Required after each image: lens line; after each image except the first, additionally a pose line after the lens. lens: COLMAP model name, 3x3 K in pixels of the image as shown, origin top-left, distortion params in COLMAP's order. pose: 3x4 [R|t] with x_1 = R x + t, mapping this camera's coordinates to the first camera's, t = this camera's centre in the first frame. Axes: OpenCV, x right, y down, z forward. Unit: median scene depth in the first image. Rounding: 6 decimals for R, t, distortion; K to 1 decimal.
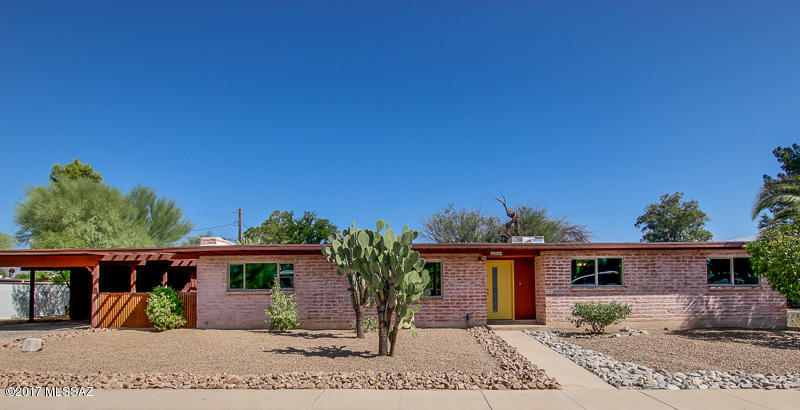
lens RADIAL K [[441.7, 0, 410.4], [0, 441.7, 273.3], [0, 0, 1]] dist [-0.015126, 0.000038]
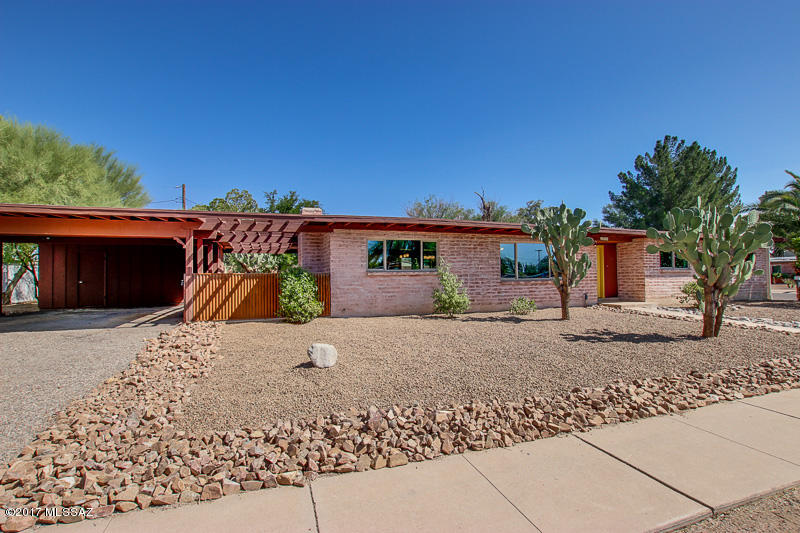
lens RADIAL K [[374.8, 0, 400.0], [0, 374.8, 266.5], [0, 0, 1]] dist [-0.021291, 0.000653]
pose [[0.936747, 0.008306, 0.349908, -0.629097], [-0.014499, 0.999781, 0.015081, 0.019131], [-0.349706, -0.019201, 0.936663, 0.311008]]
